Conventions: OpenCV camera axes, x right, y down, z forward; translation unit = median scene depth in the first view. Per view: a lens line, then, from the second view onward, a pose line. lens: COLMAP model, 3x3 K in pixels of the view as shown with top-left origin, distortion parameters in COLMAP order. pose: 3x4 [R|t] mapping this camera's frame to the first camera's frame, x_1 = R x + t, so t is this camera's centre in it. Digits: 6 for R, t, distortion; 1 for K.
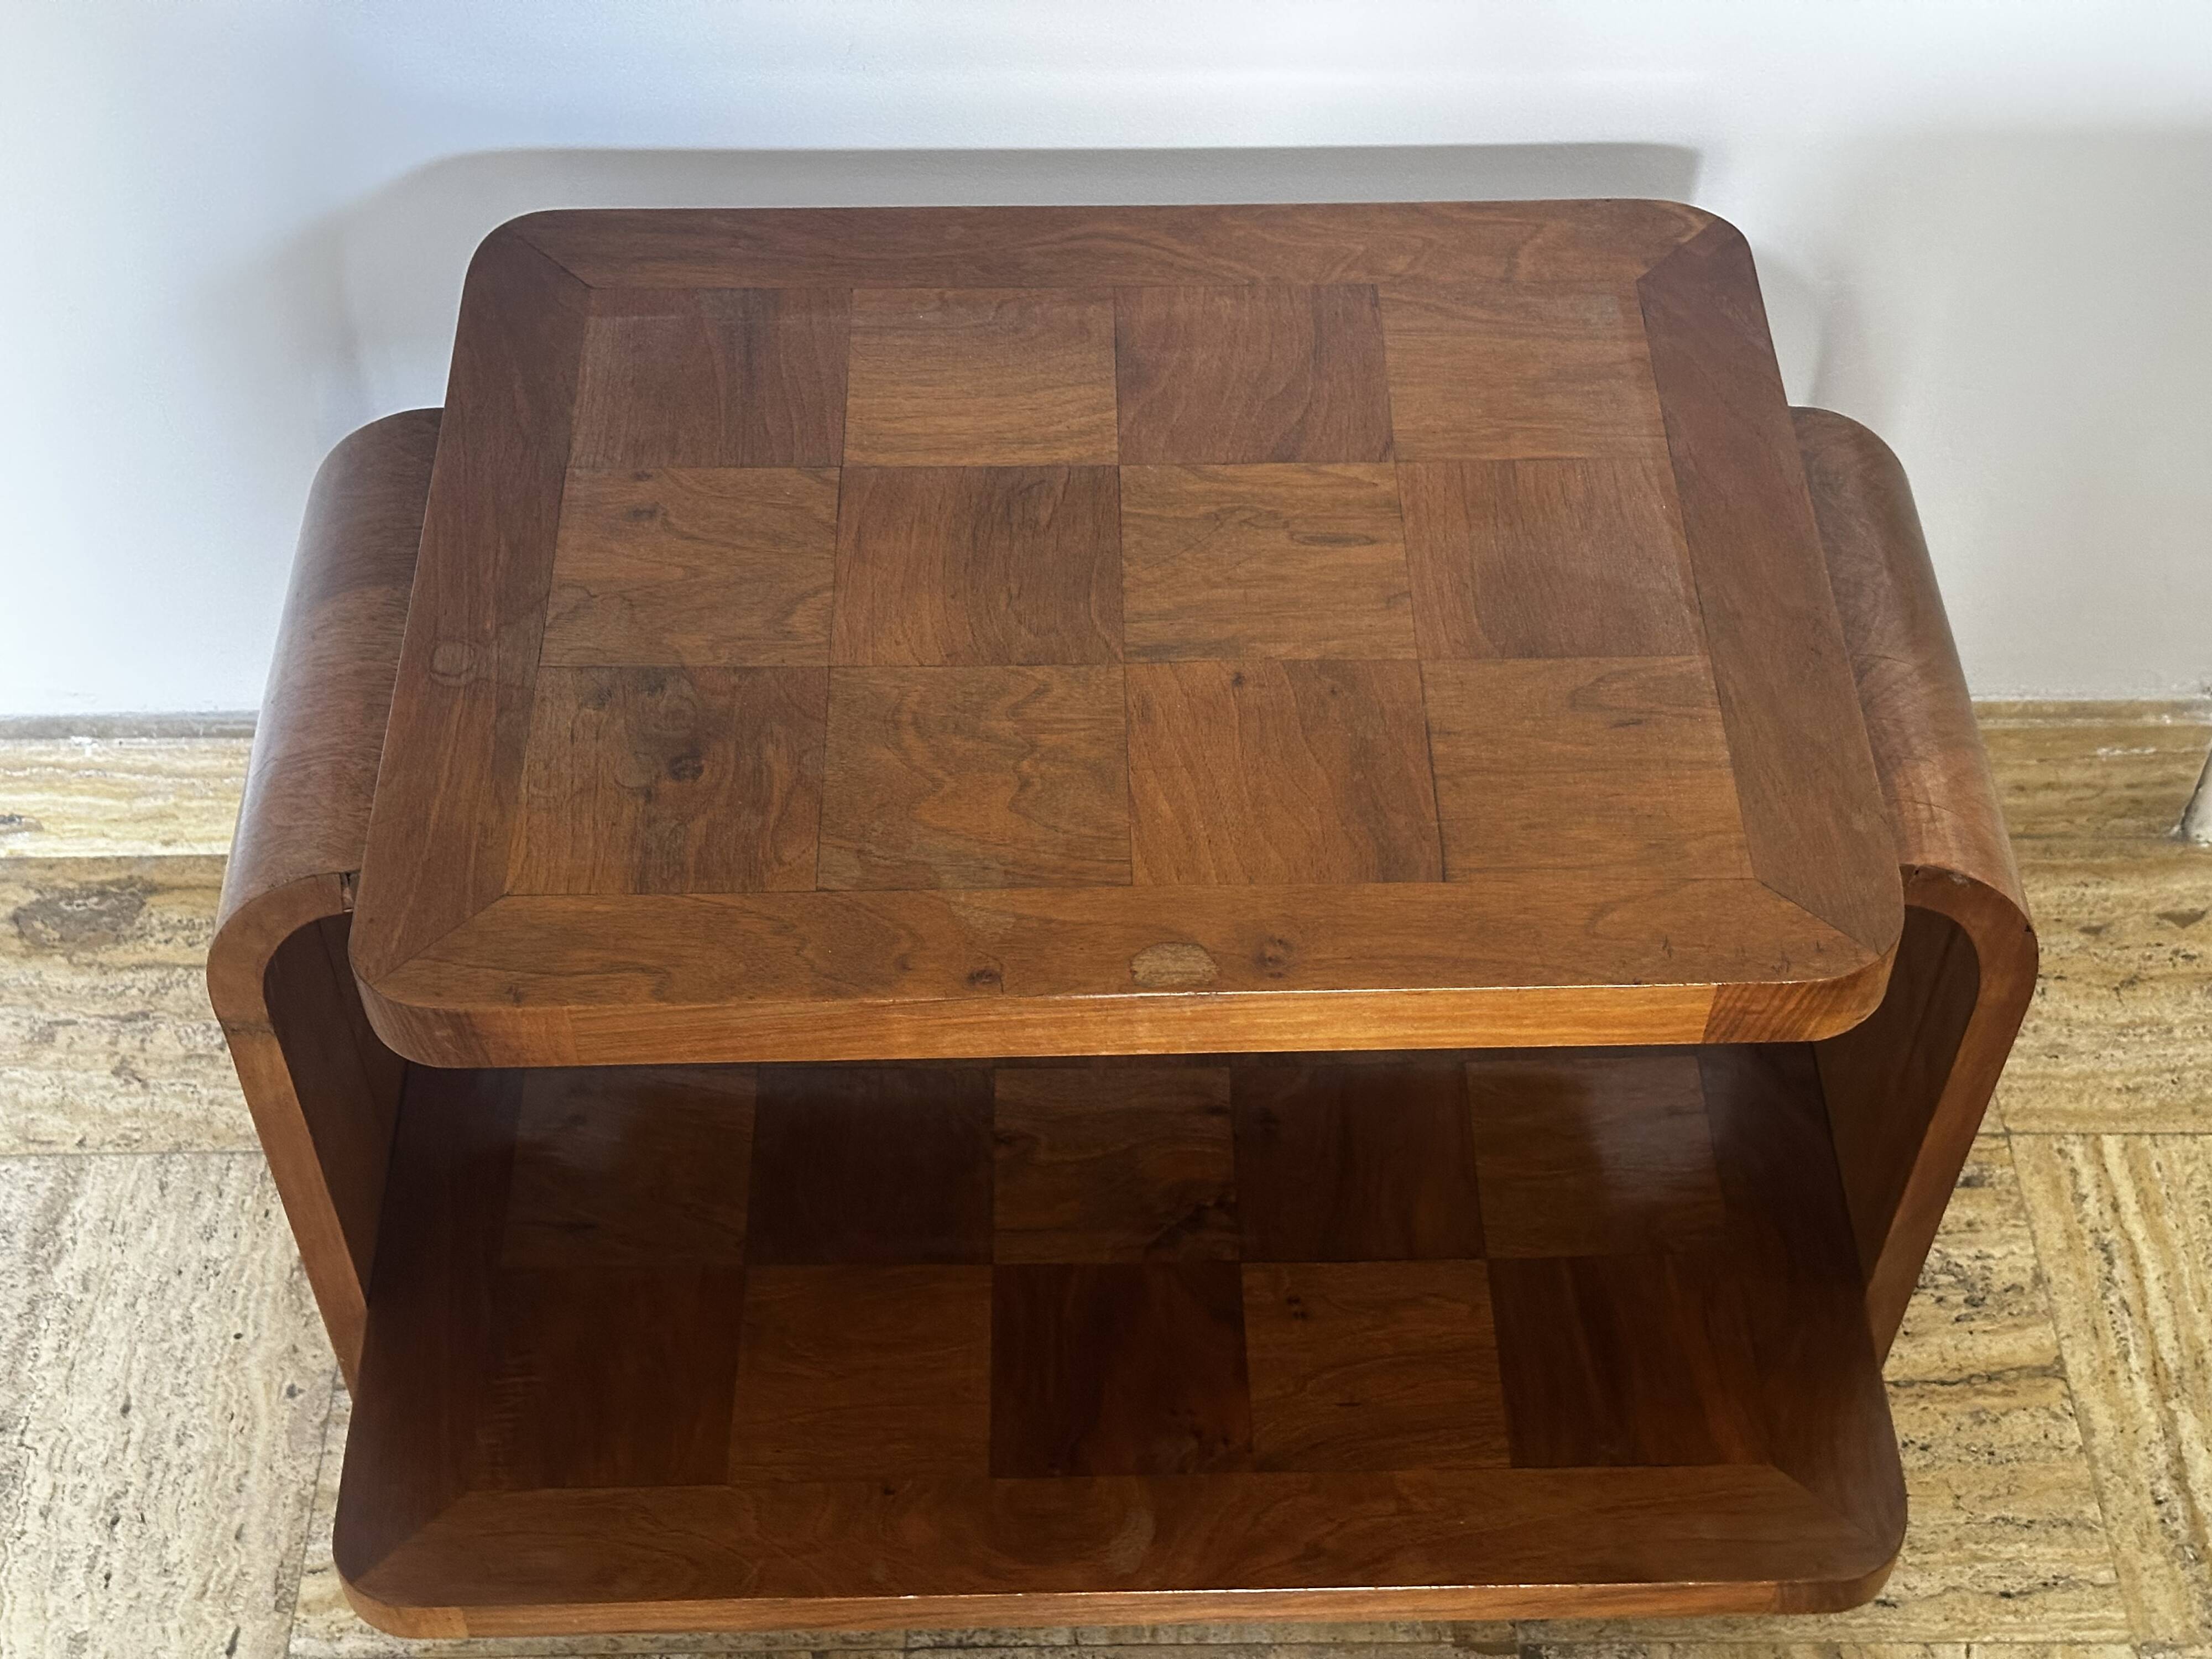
lens RADIAL K [[3046.5, 0, 1113.0], [0, 3046.5, 853.1], [0, 0, 1]] dist [0.241064, -0.600204]
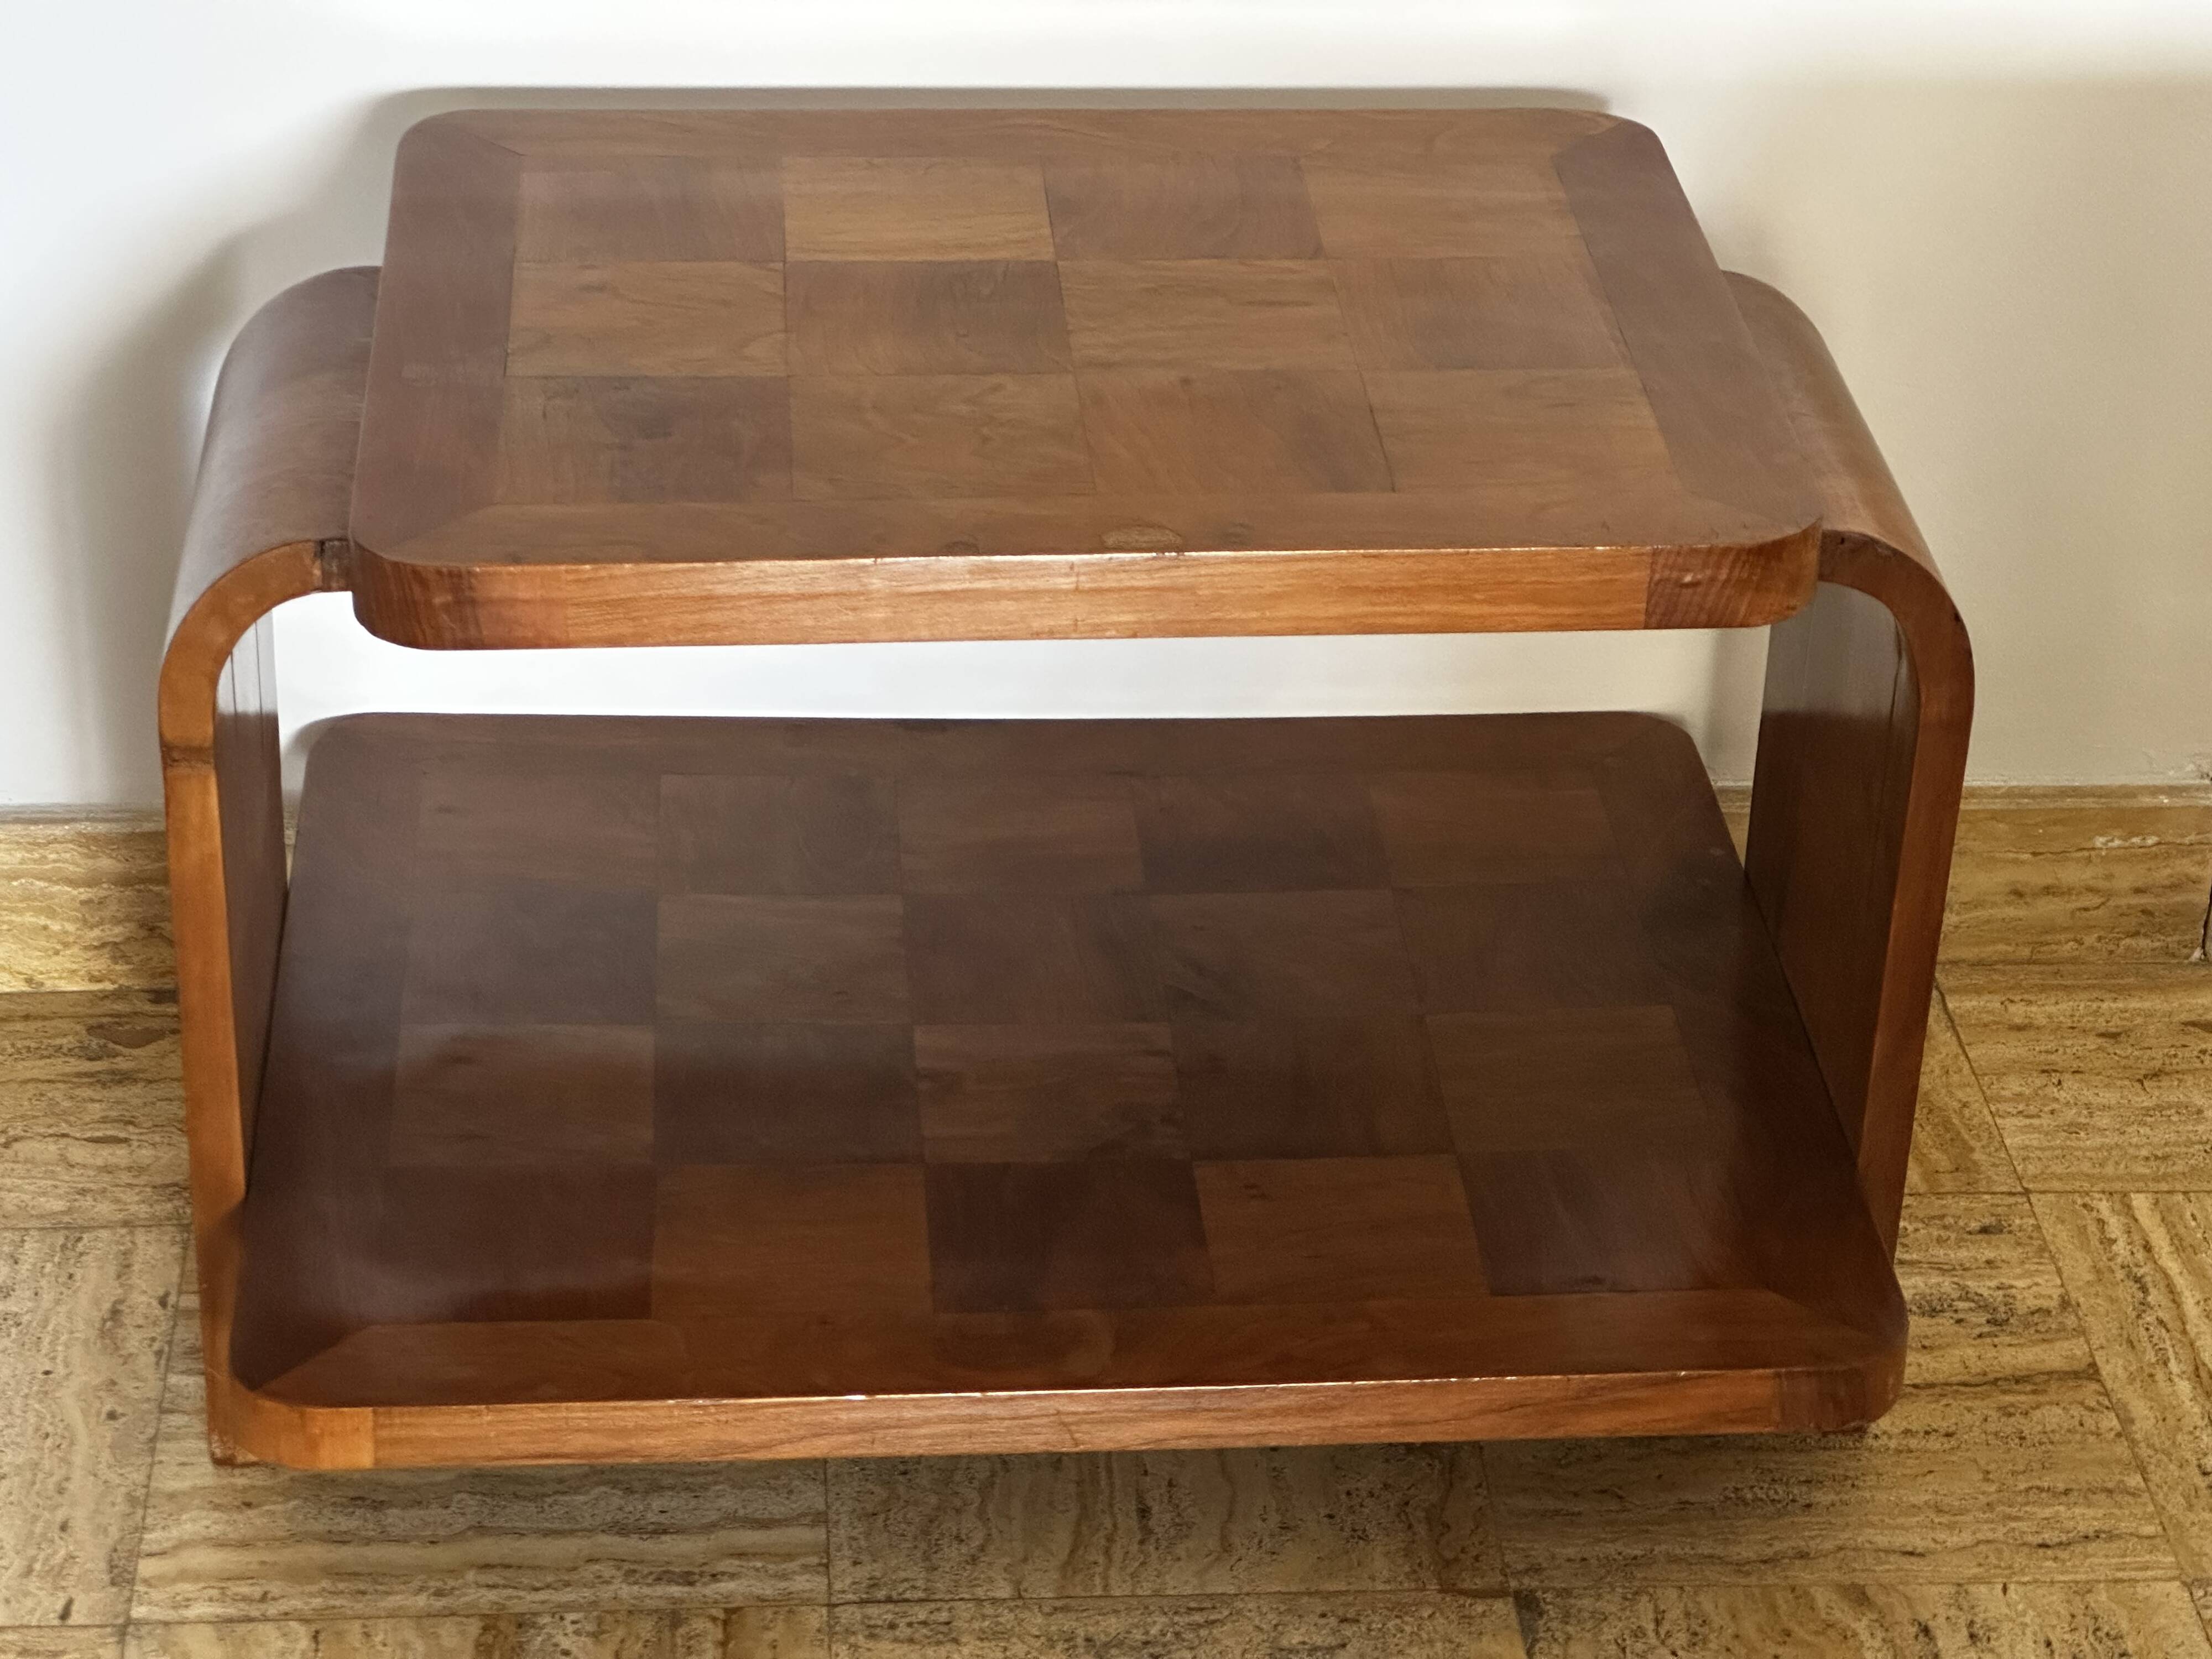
lens RADIAL K [[4846.3, 0, 1109.3], [0, 4846.3, 815.8], [0, 0, 1]] dist [0.466350, -2.762645]
pose [[0.998144, -0.007393, 0.060453, -0.066466], [0.027395, 0.941023, -0.337233, 0.495374], [-0.054394, 0.338263, 0.939478, -0.387614]]
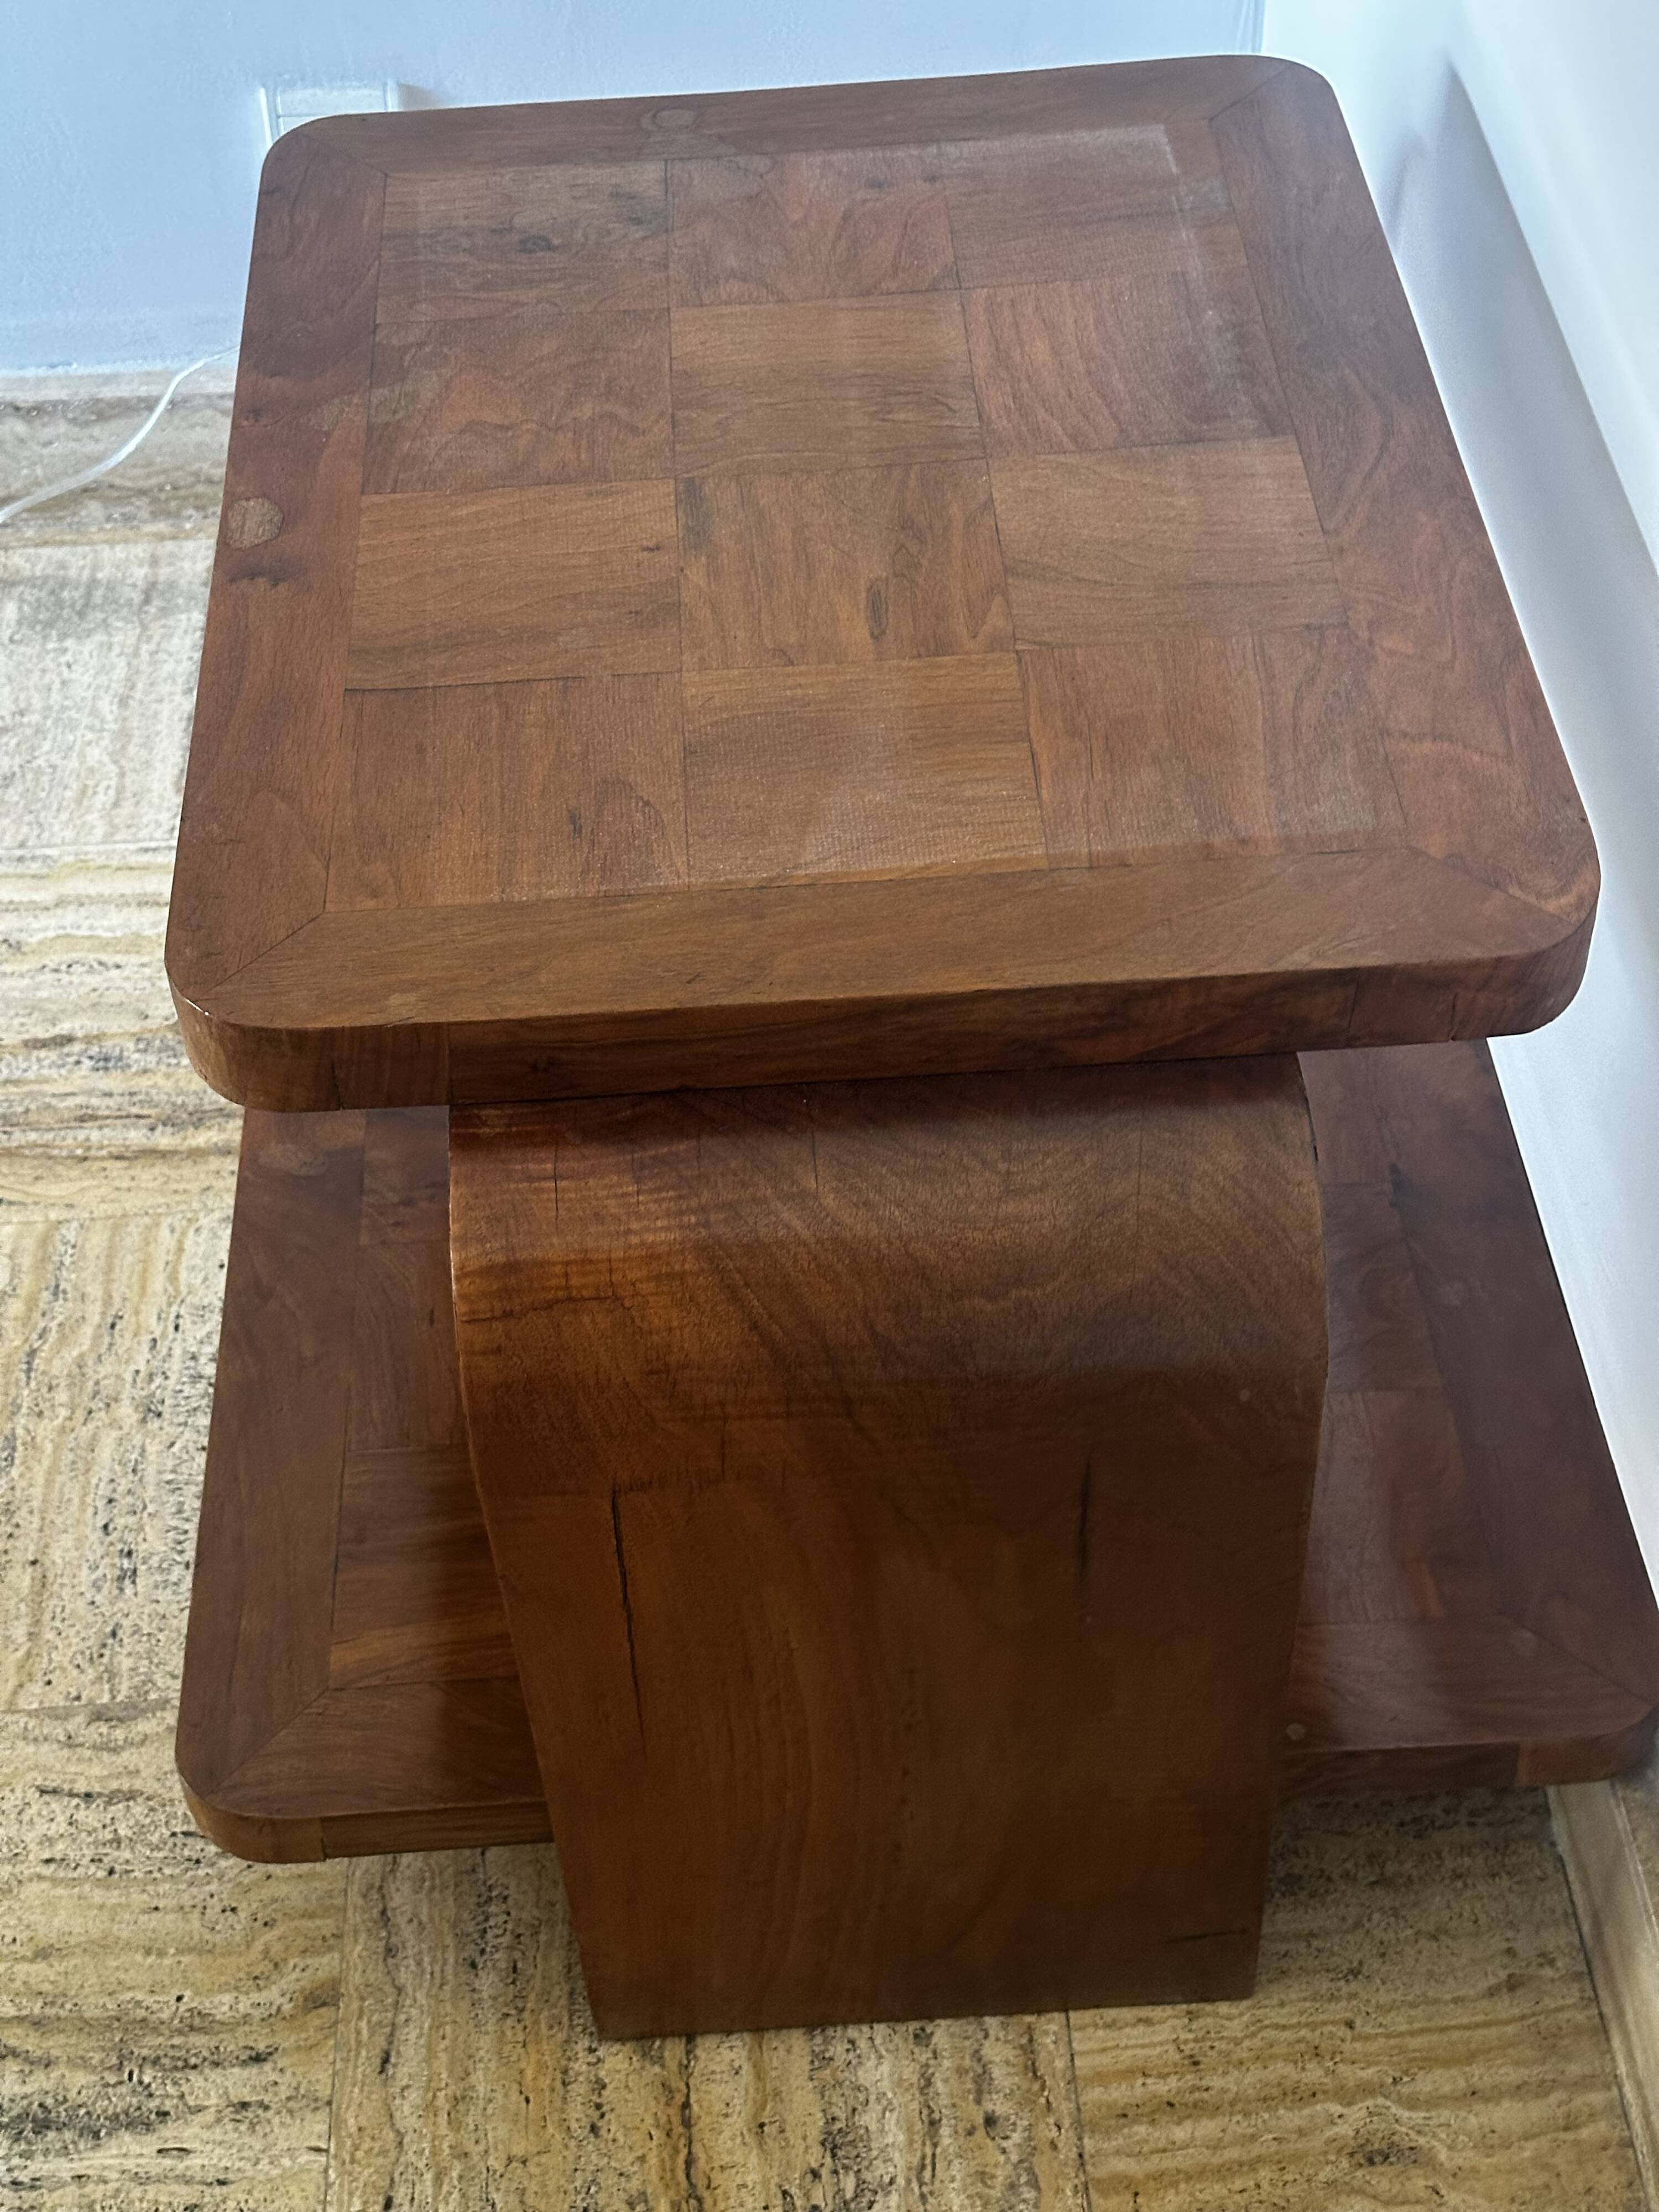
lens RADIAL K [[3085.6, 0, 833.7], [0, 3085.6, 1110.7], [0, 0, 1]] dist [0.230650, -0.564765]
pose [[0.038213, 0.711522, -0.701624, 0.634978], [-0.736644, 0.494488, 0.461343, -0.345026], [0.675200, 0.499218, 0.543034, 0.479081]]
